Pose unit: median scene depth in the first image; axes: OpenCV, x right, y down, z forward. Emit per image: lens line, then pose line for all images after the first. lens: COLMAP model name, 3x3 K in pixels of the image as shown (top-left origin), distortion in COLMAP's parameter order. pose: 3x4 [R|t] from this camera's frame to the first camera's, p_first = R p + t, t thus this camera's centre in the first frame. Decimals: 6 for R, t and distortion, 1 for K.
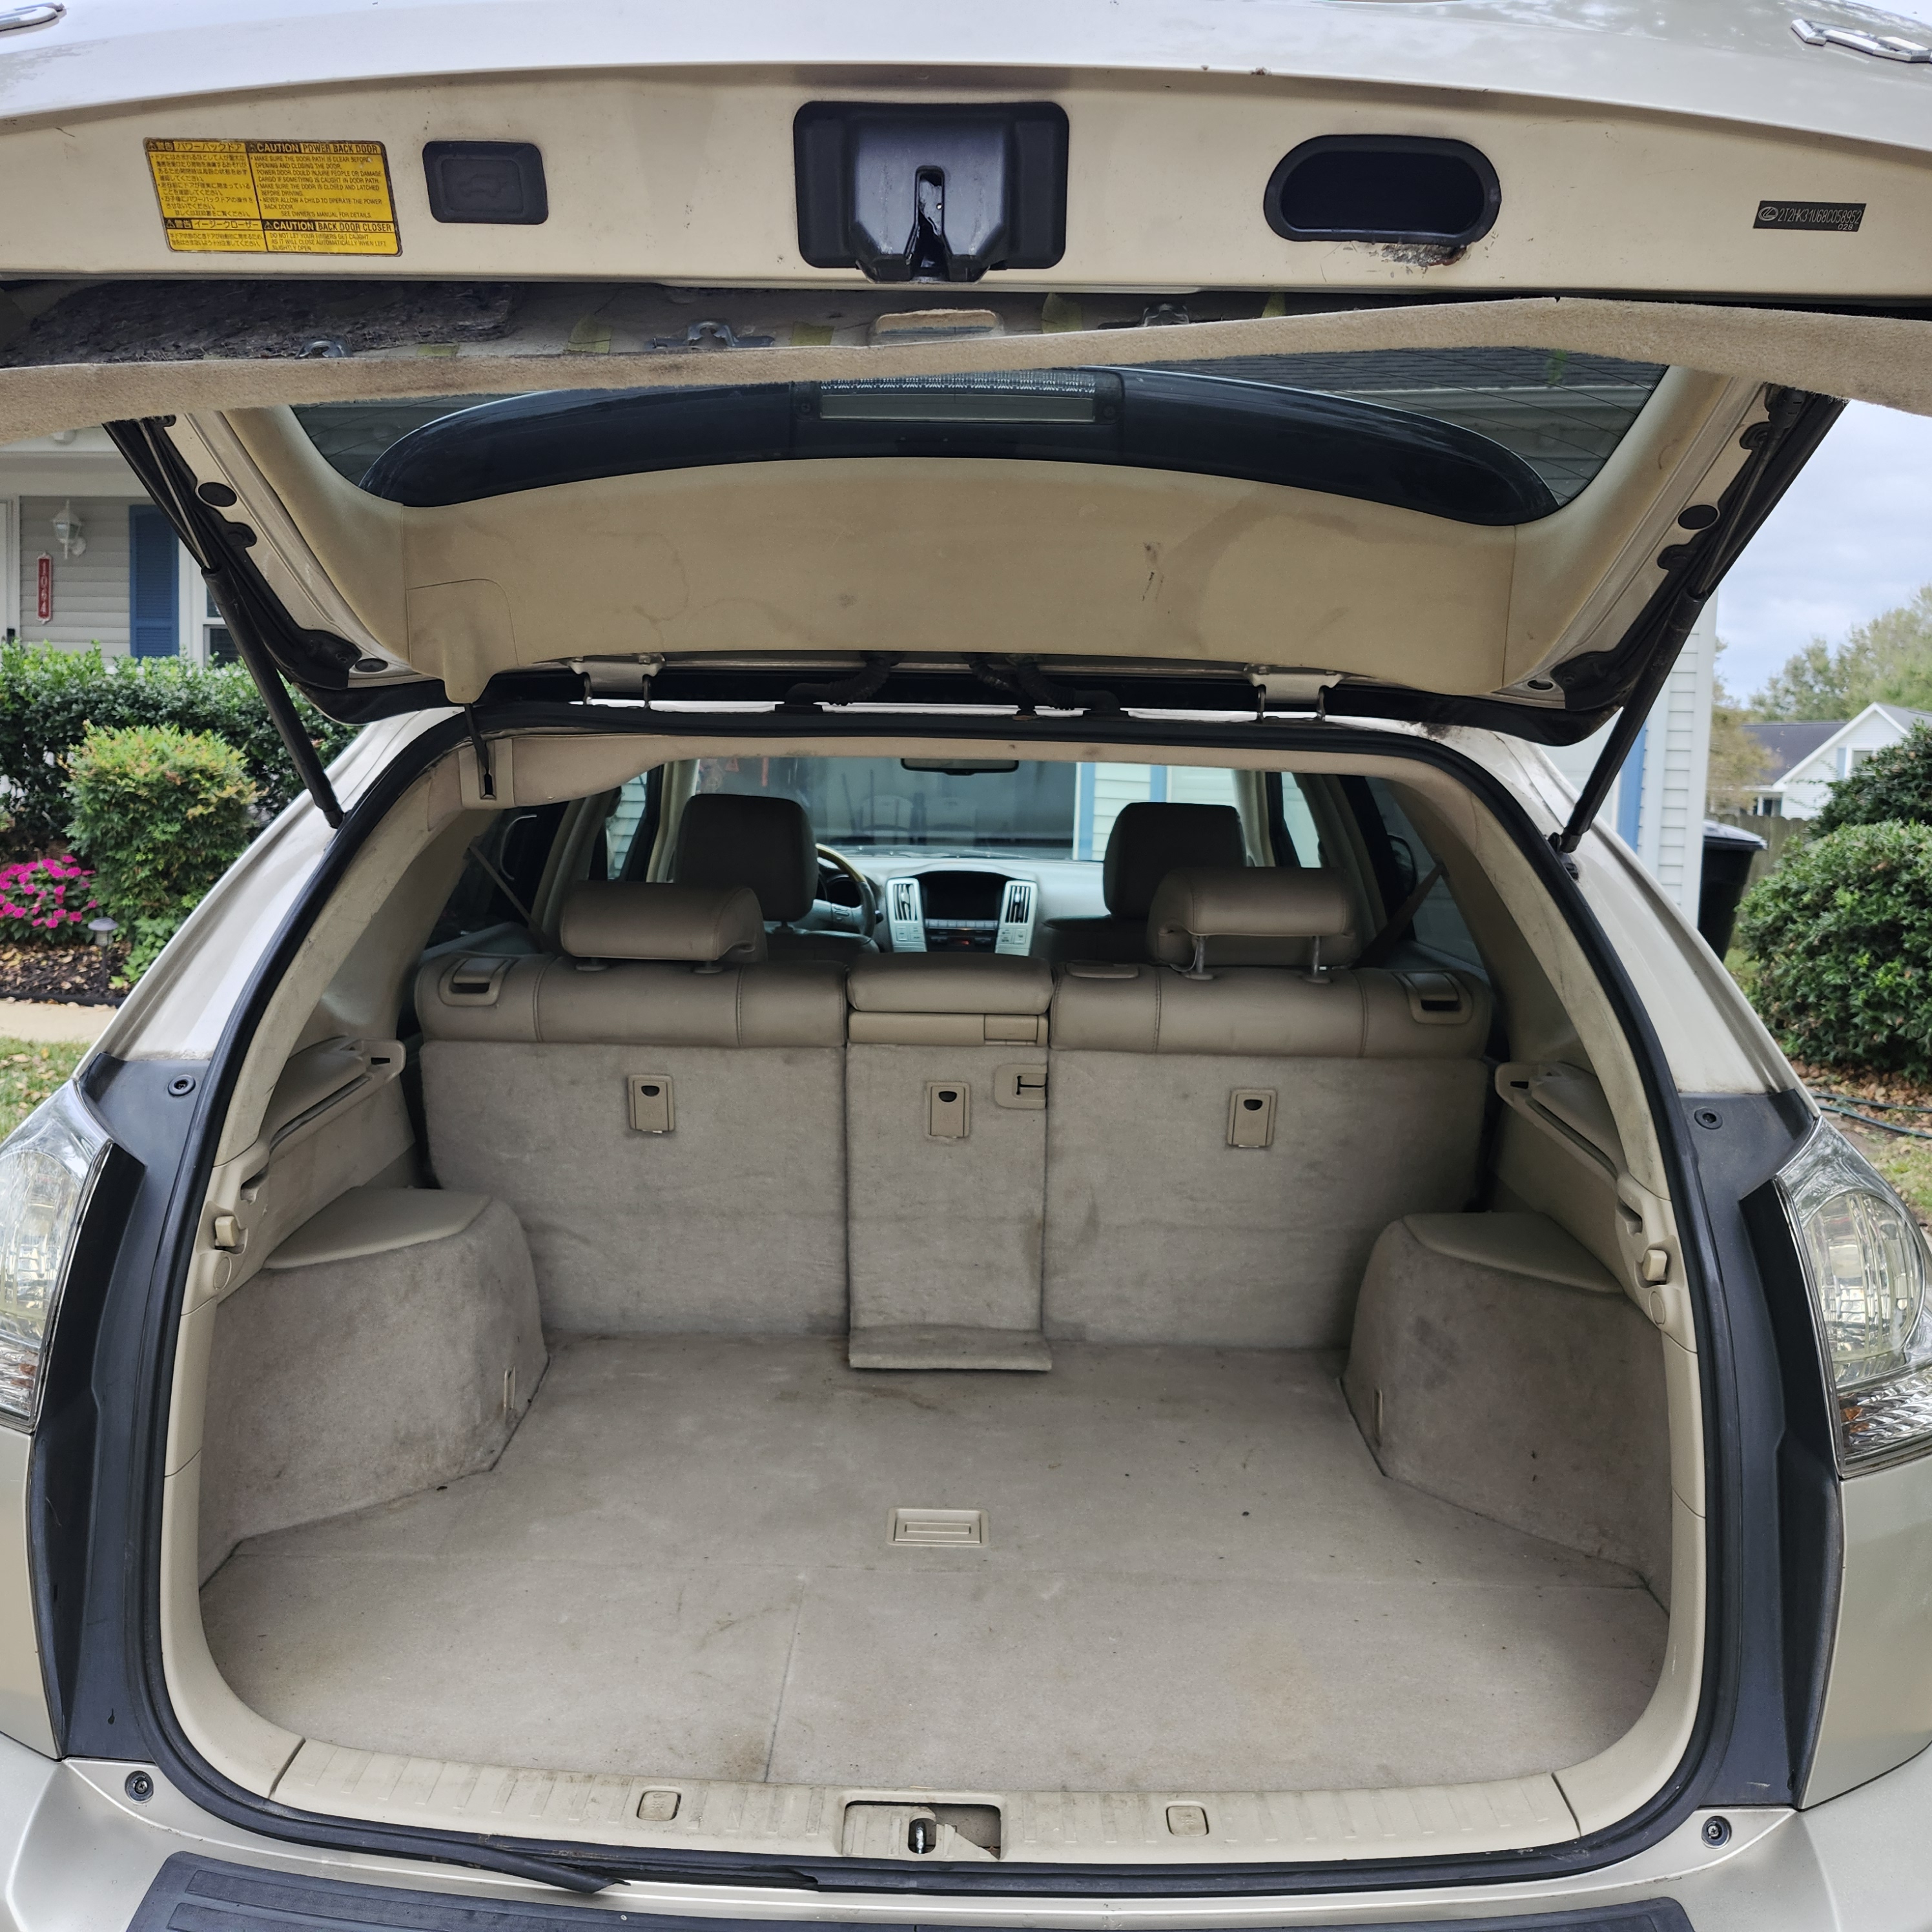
lens RADIAL K [[1778.6, 0, 960.0], [0, 1778.6, 970.3], [0, 0, 1]] dist [0.101154, -0.155042]
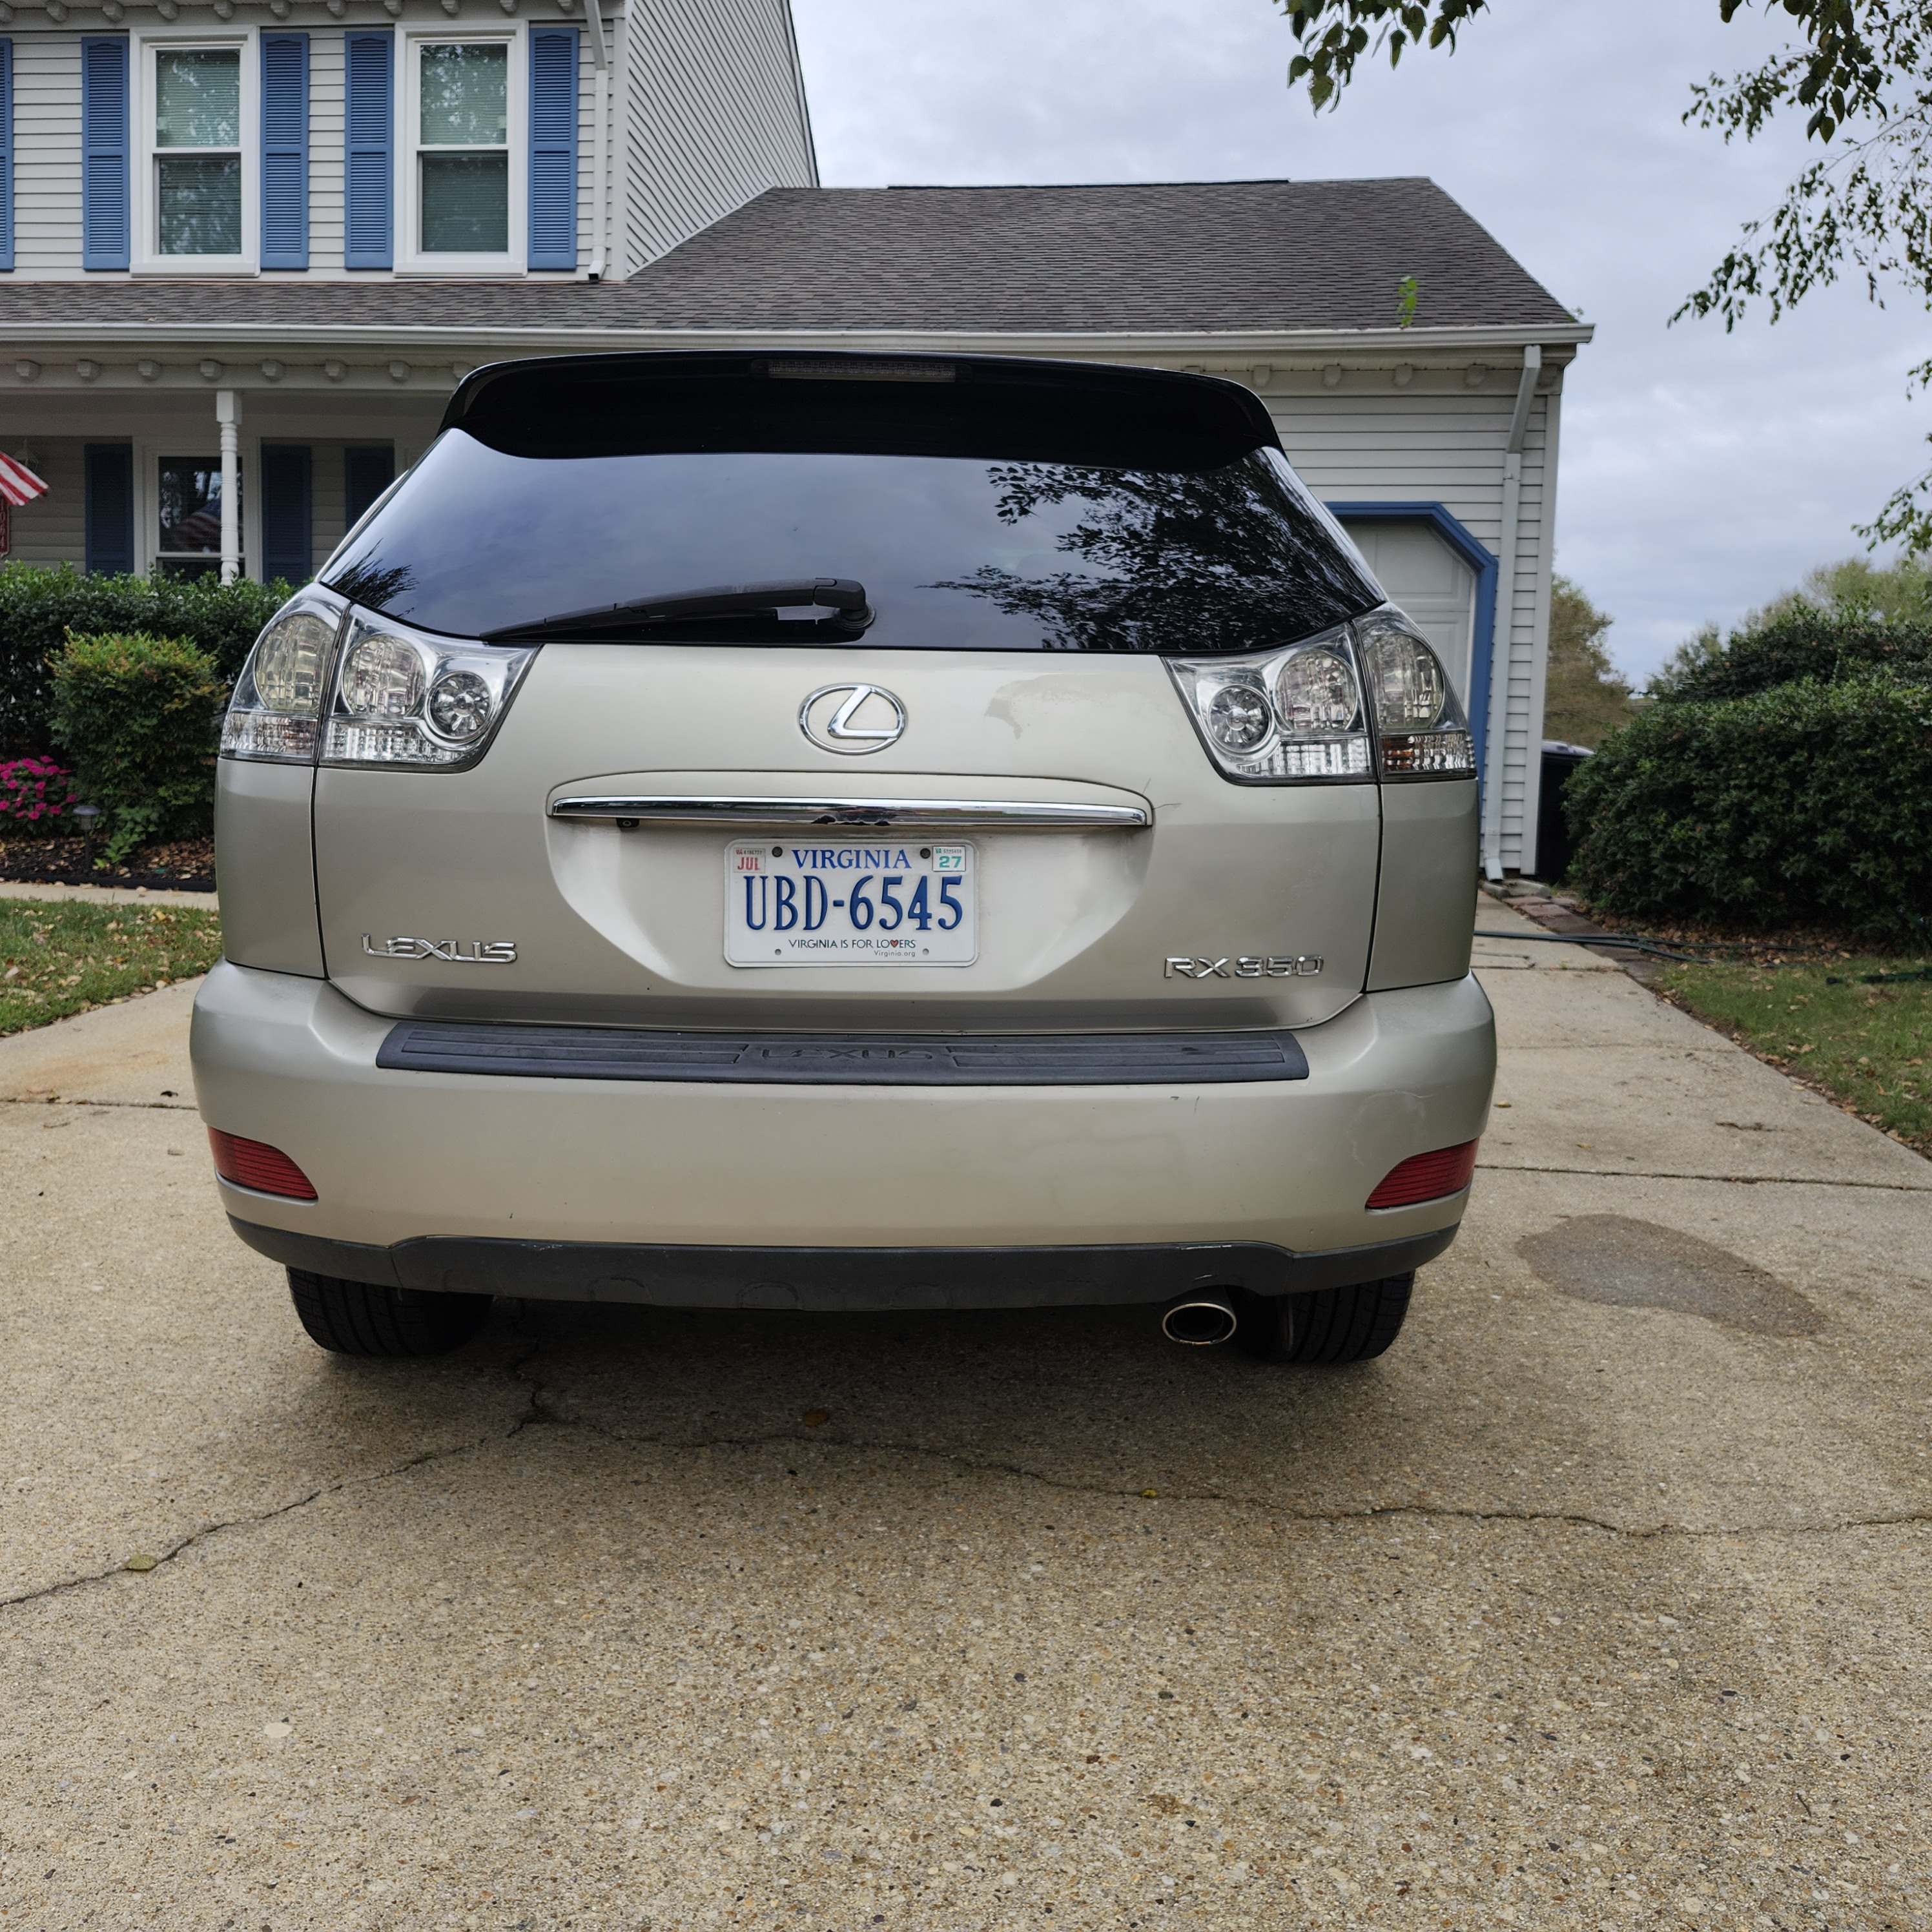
lens RADIAL K [[1792.5, 0, 951.5], [0, 1792.5, 971.9], [0, 0, 1]] dist [0.104037, -0.157362]
pose [[0.999149, -0.007567, 0.040551, 0.000704], [0.007580, 0.999971, -0.000165, 0.075060], [-0.040549, 0.000472, 0.999177, -0.115458]]
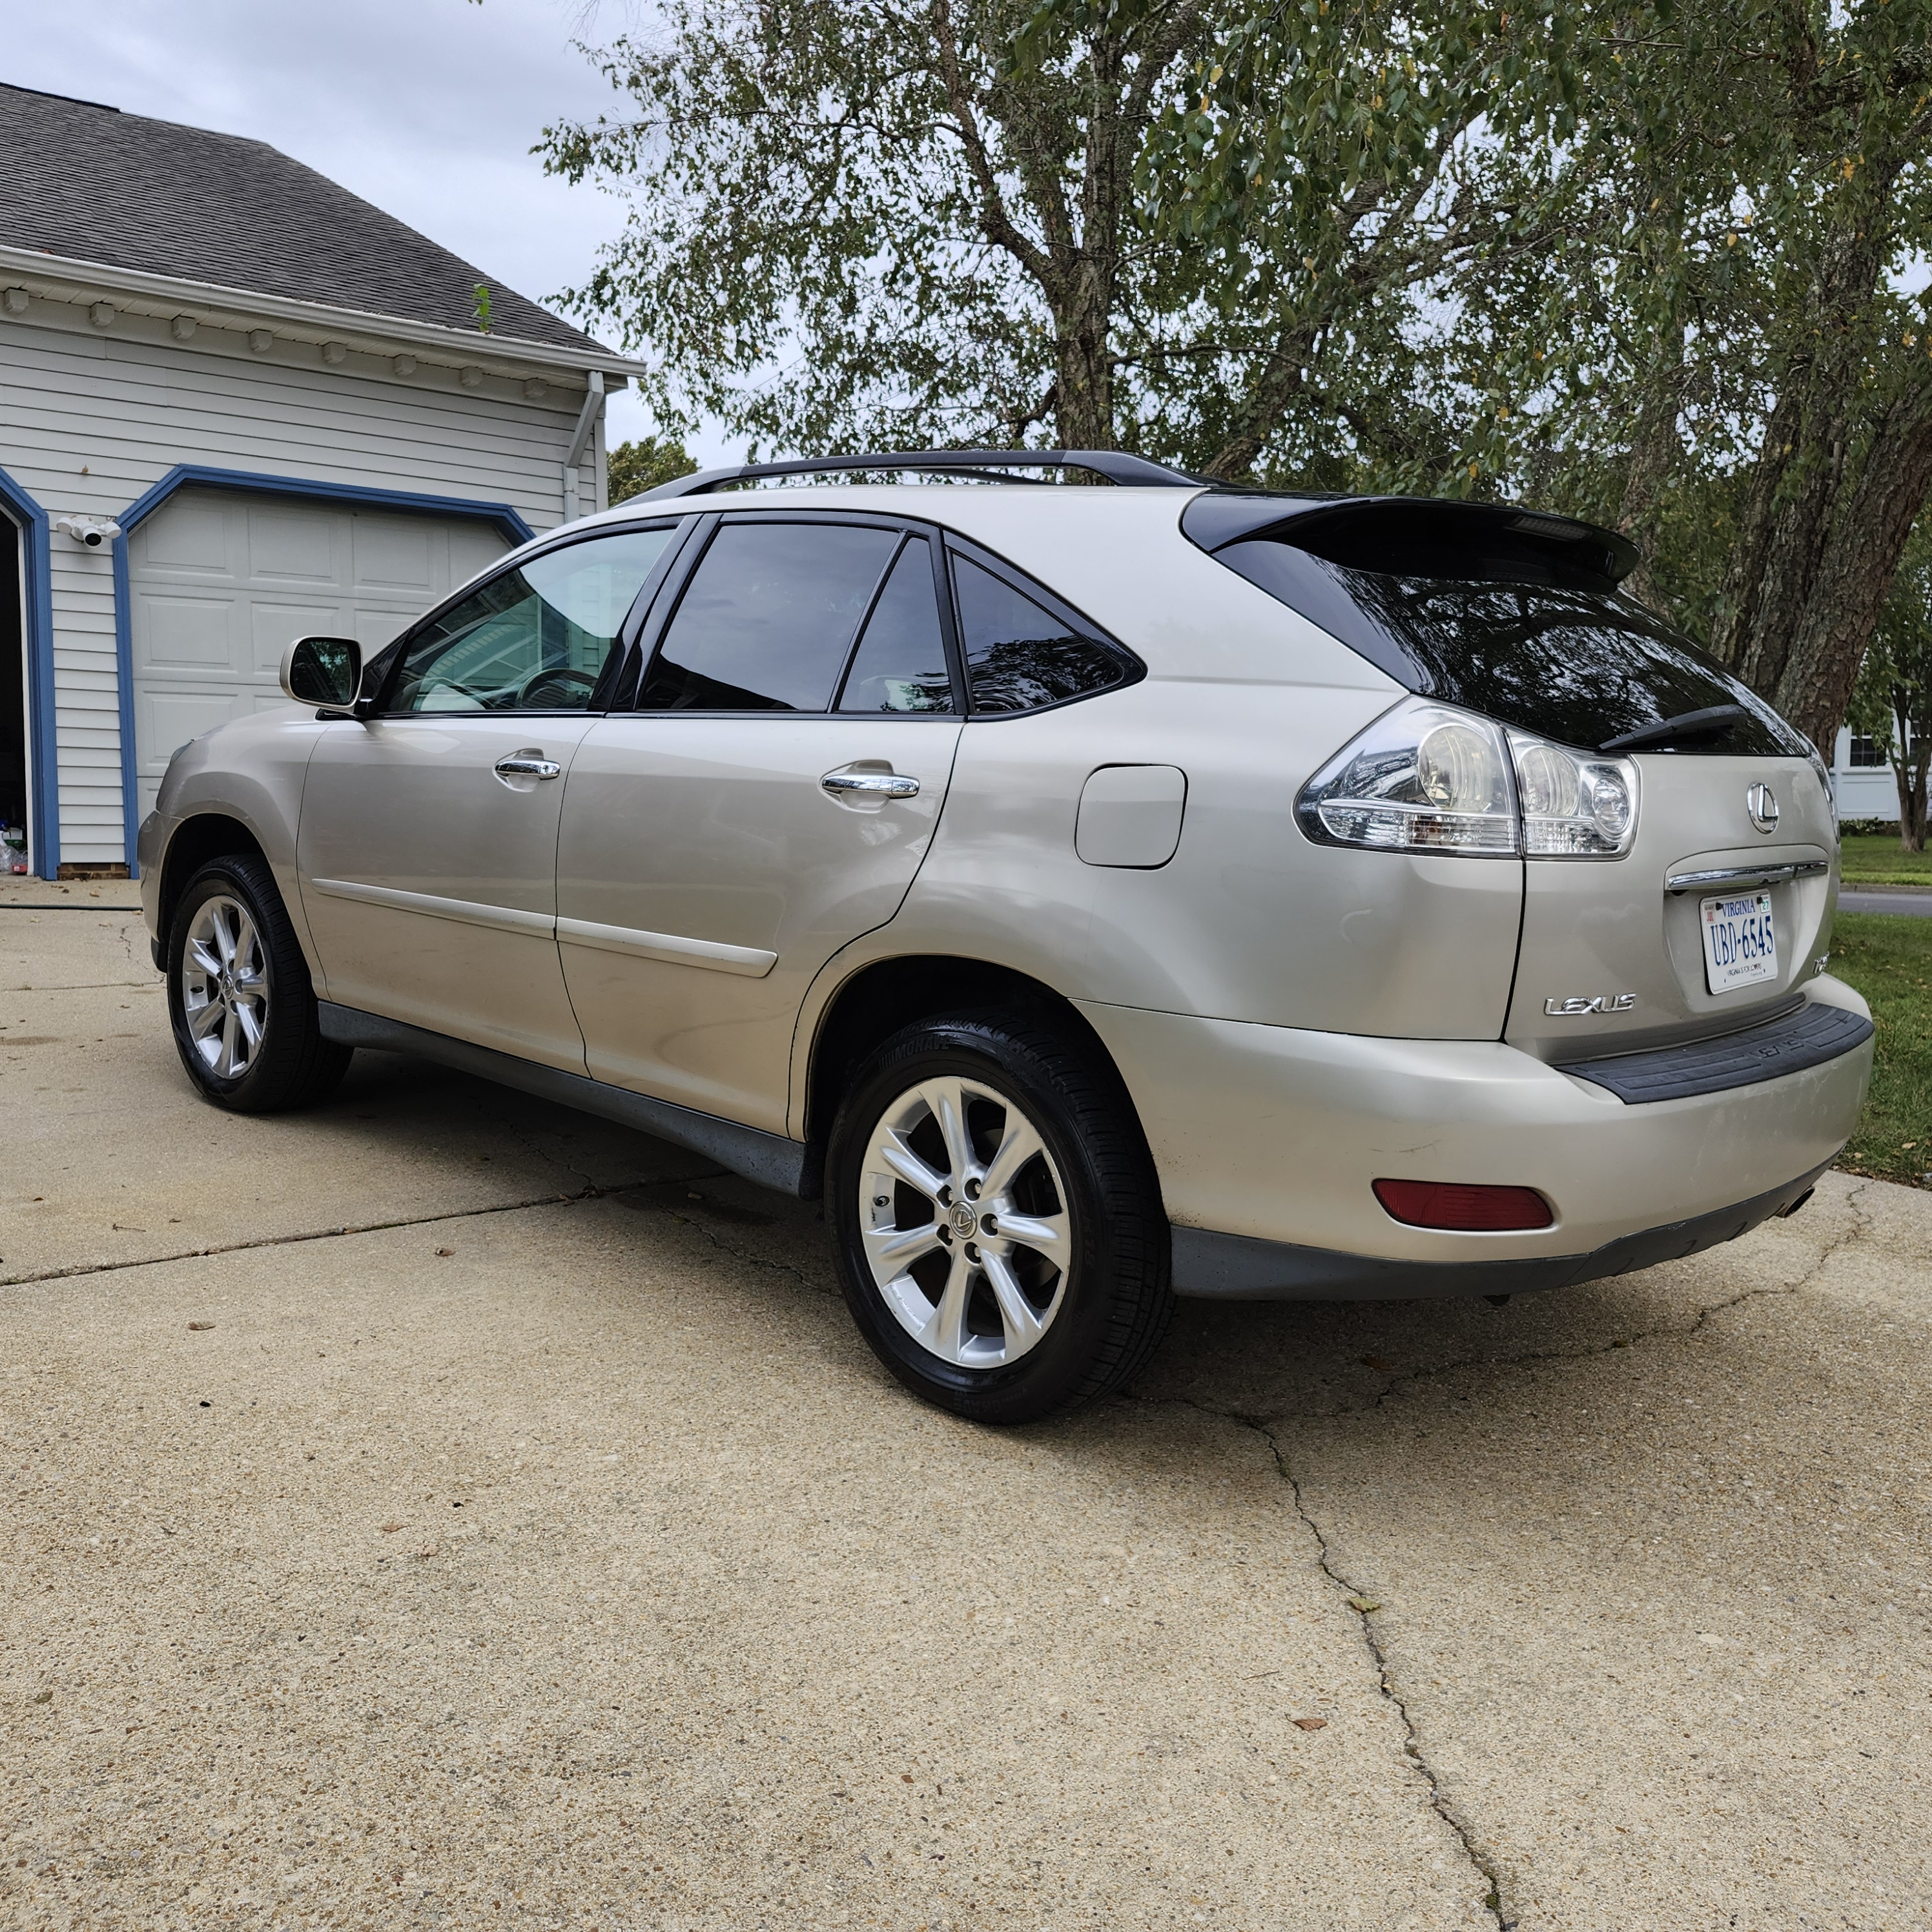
lens RADIAL K [[1792.5, 0, 951.5], [0, 1792.5, 971.9], [0, 0, 1]] dist [0.104037, -0.157362]
pose [[0.663035, -0.093925, 0.742672, -0.392731], [0.078019, 0.995365, 0.056230, 0.037100], [-0.744511, 0.020661, 0.667290, 0.026347]]
